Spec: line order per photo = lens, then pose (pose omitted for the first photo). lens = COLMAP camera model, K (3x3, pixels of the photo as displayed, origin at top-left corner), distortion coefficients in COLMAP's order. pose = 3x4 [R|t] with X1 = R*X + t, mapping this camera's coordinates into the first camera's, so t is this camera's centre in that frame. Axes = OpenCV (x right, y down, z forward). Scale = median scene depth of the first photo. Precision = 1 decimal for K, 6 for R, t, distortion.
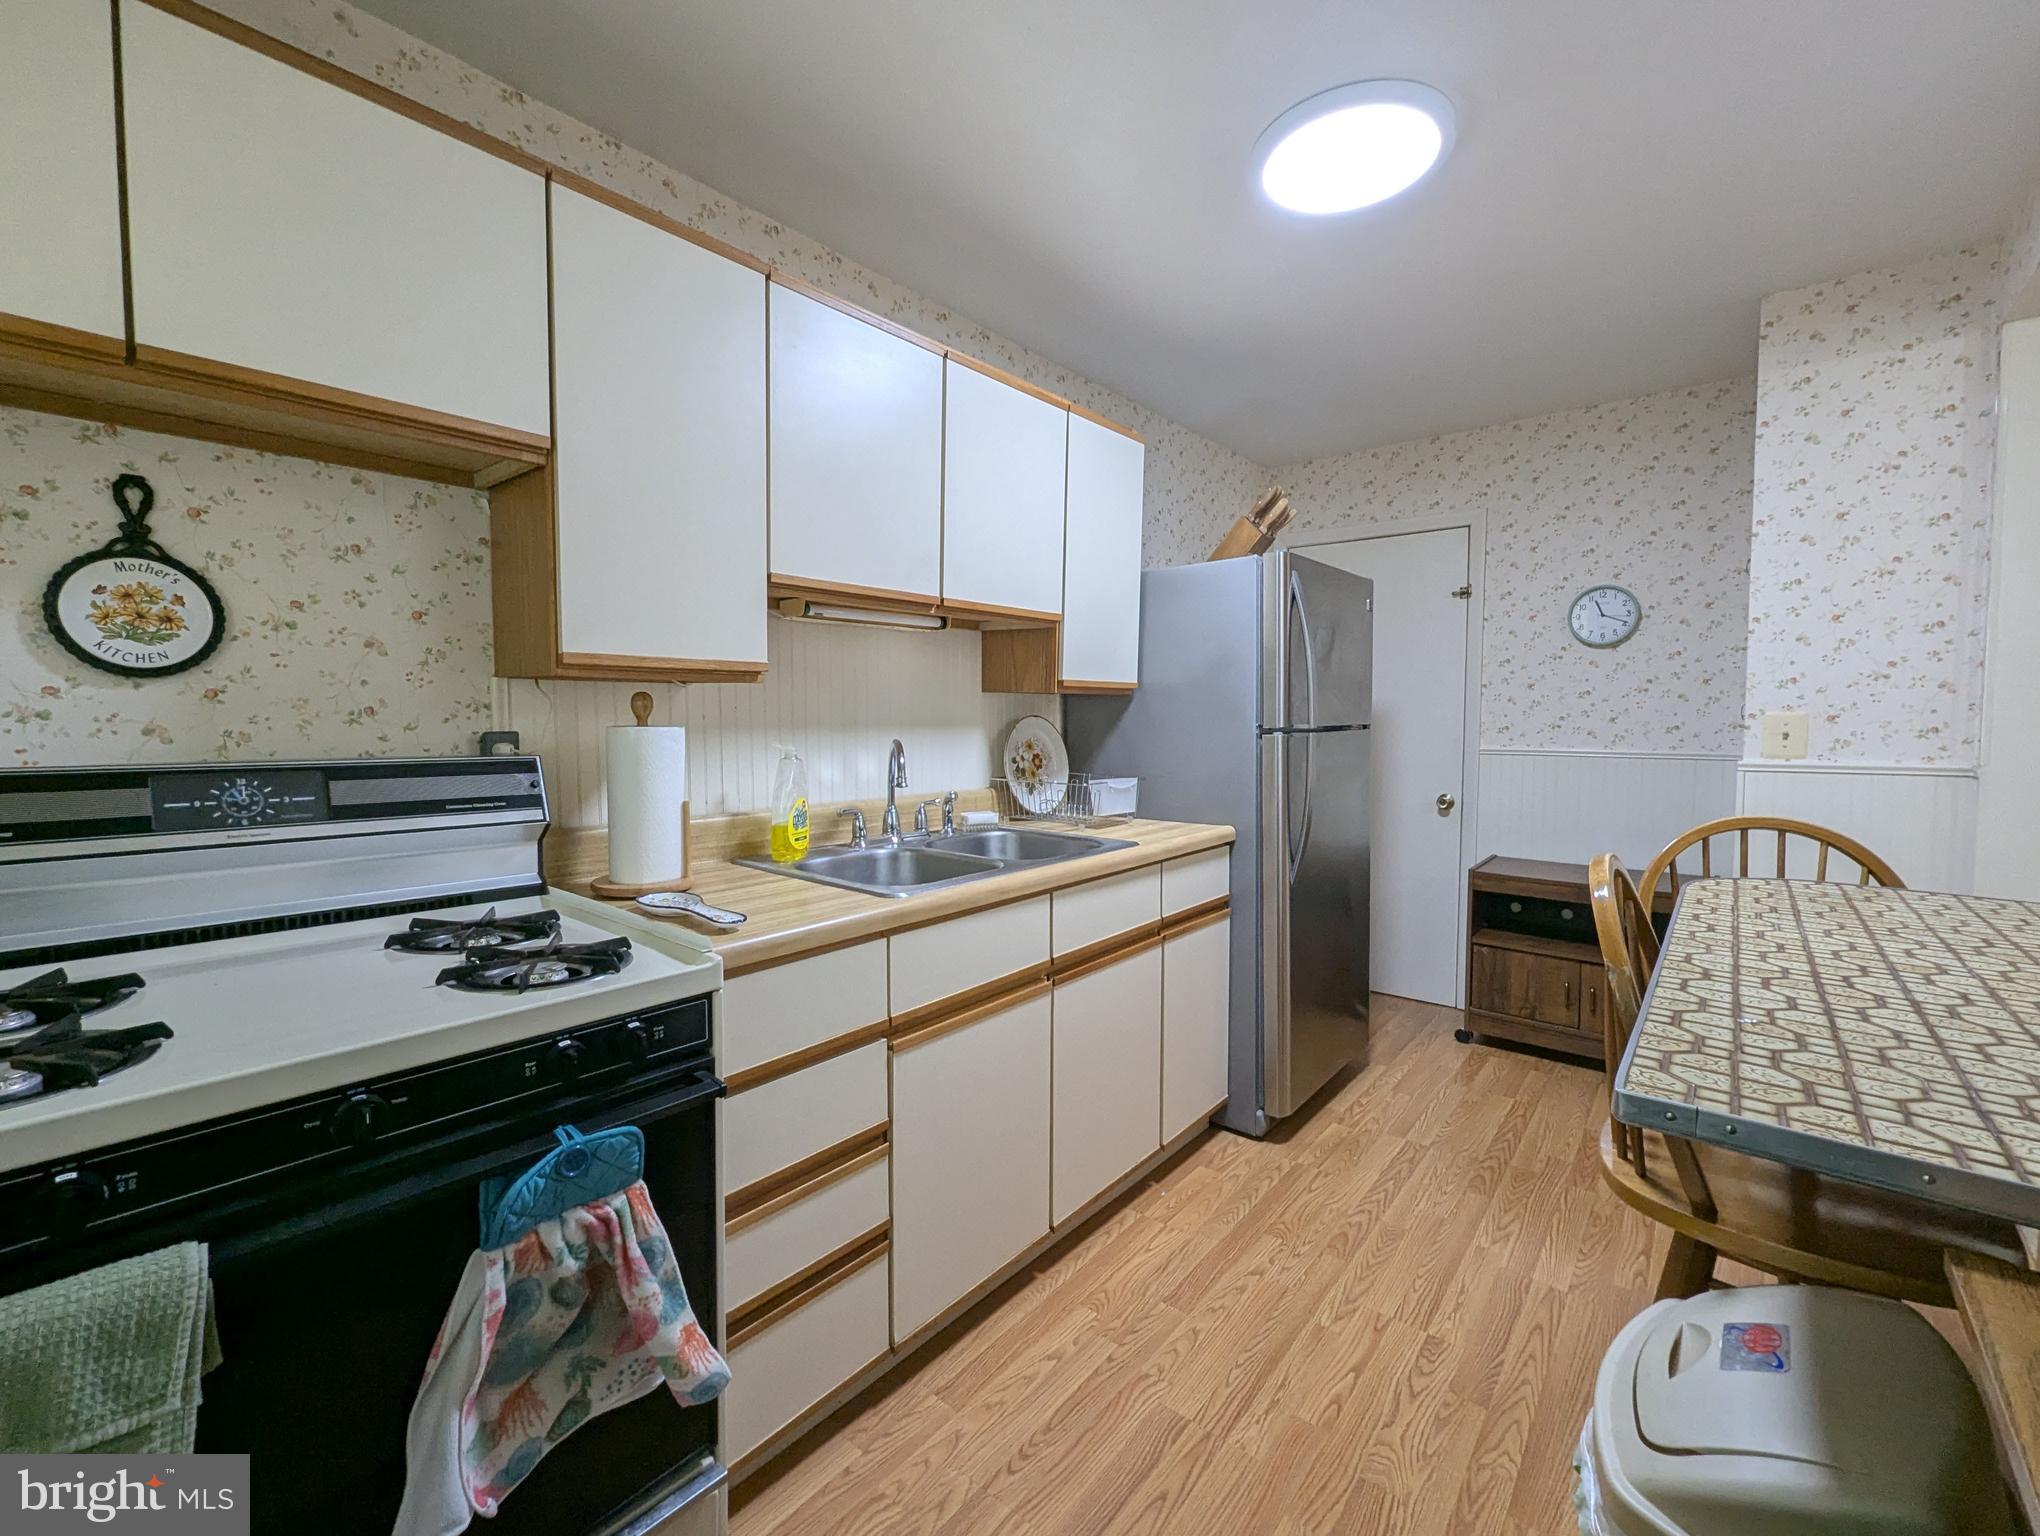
lens RADIAL K [[847.6, 0, 1020.9], [0, 847.6, 755.0], [0, 0, 1]] dist [-0.002752, -0.000412]
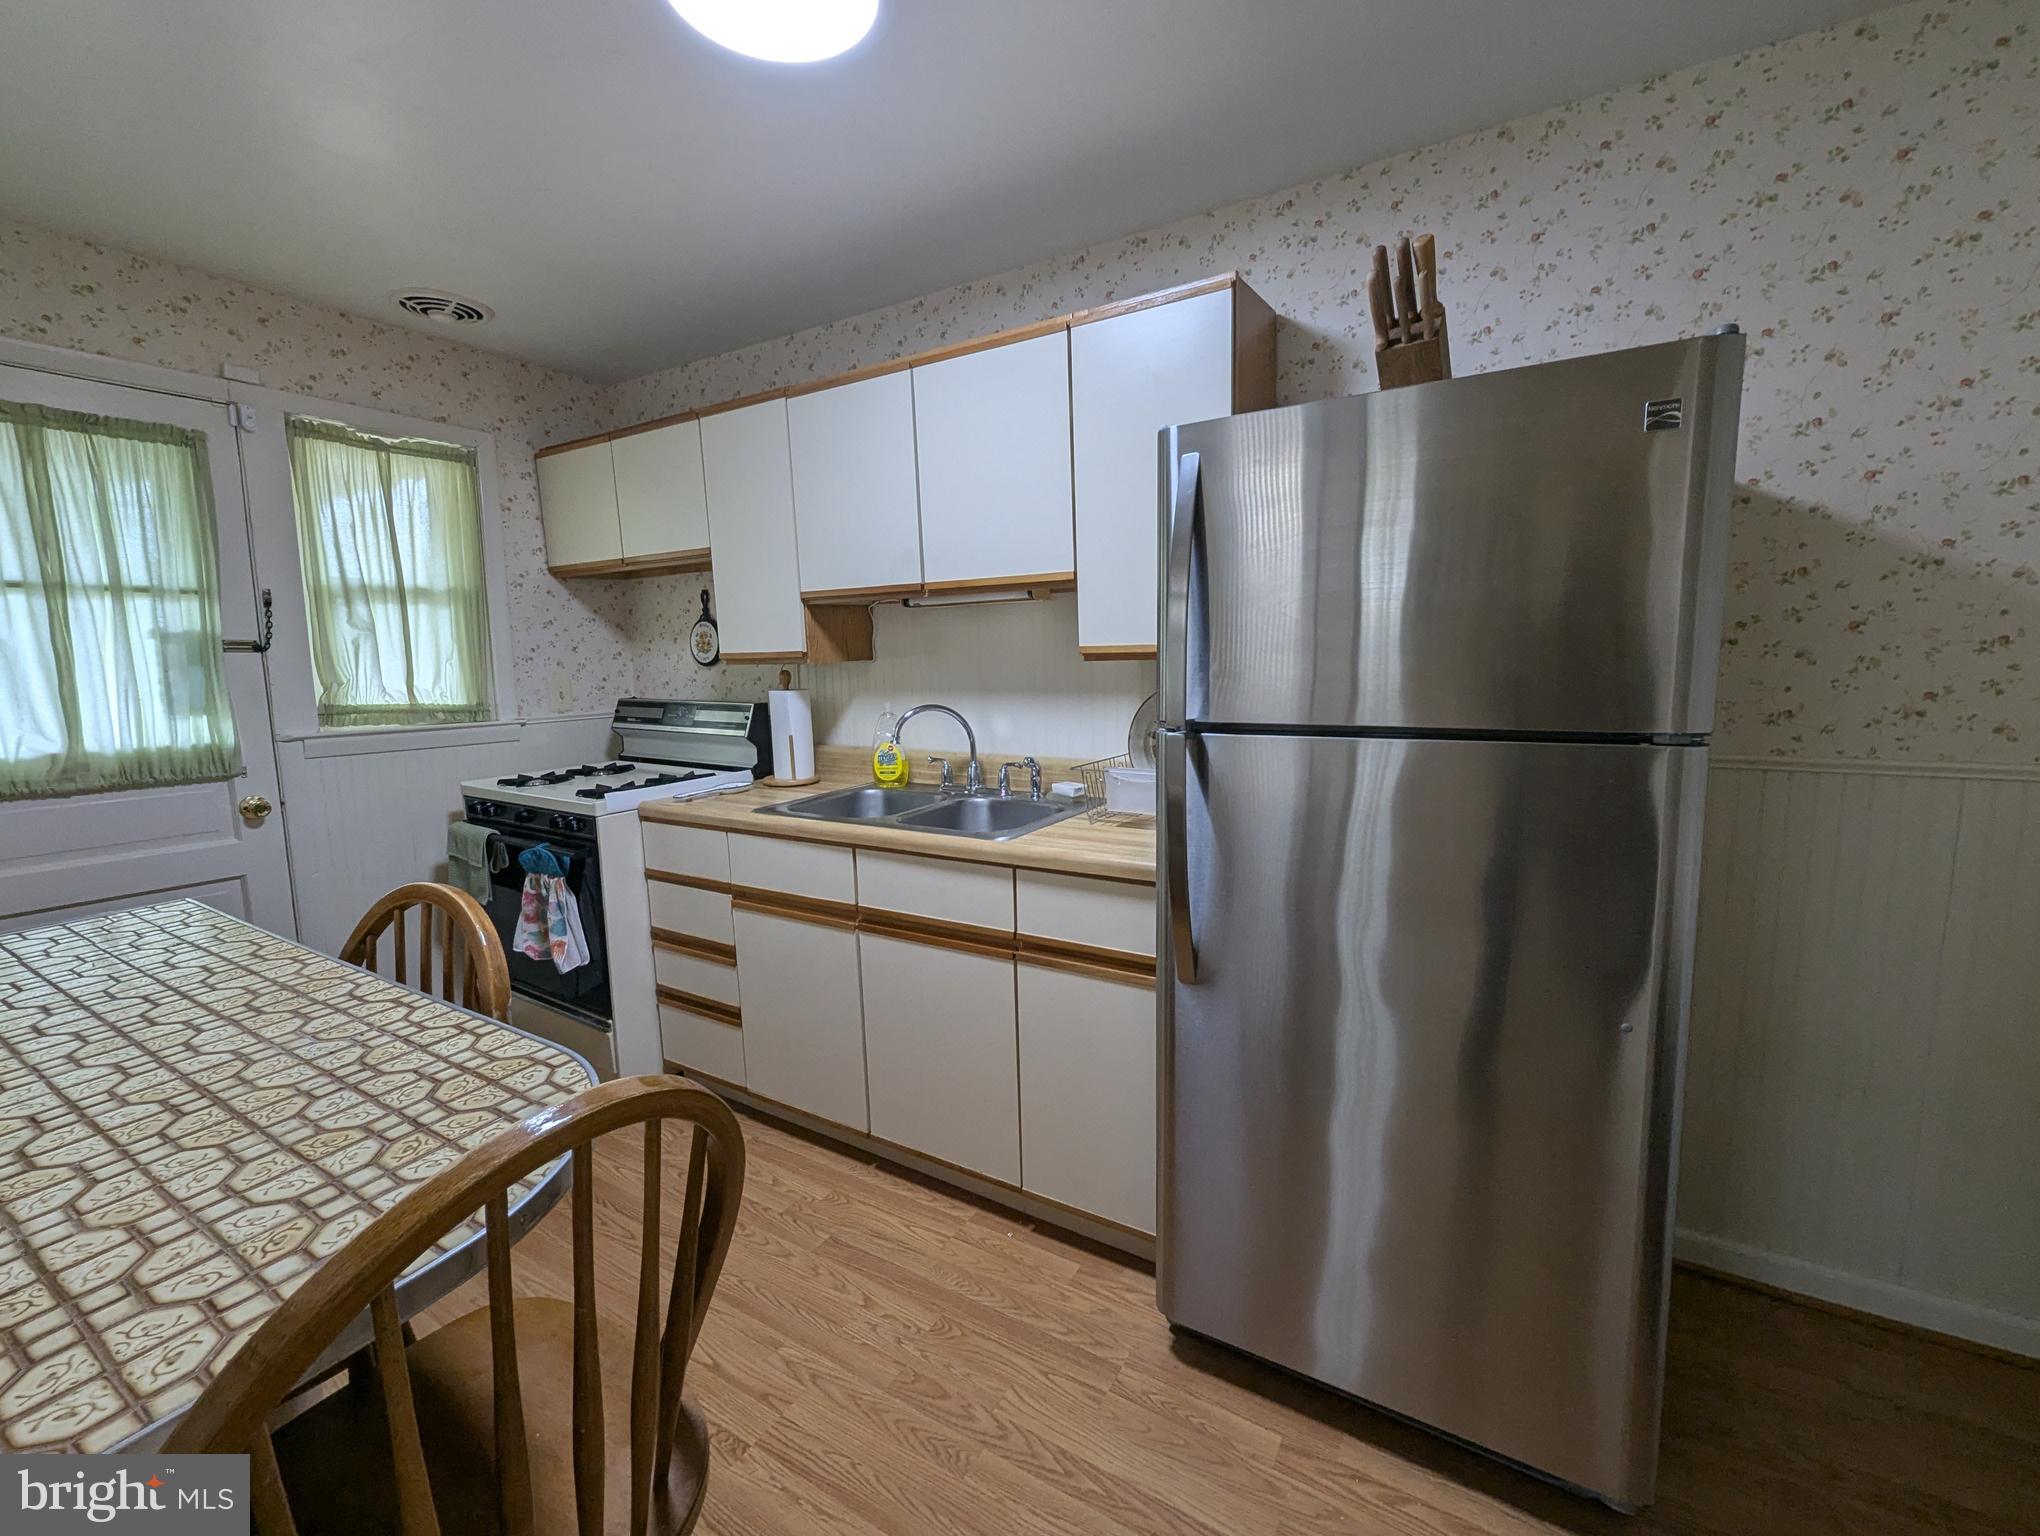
lens RADIAL K [[847.6, 0, 1020.9], [0, 847.6, 755.0], [0, 0, 1]] dist [-0.002752, -0.000412]
pose [[0.157182, 0.119881, -0.980266, 1.152154], [-0.025969, 0.992763, 0.117246, -0.101236], [0.987228, 0.007027, 0.159158, 1.017947]]
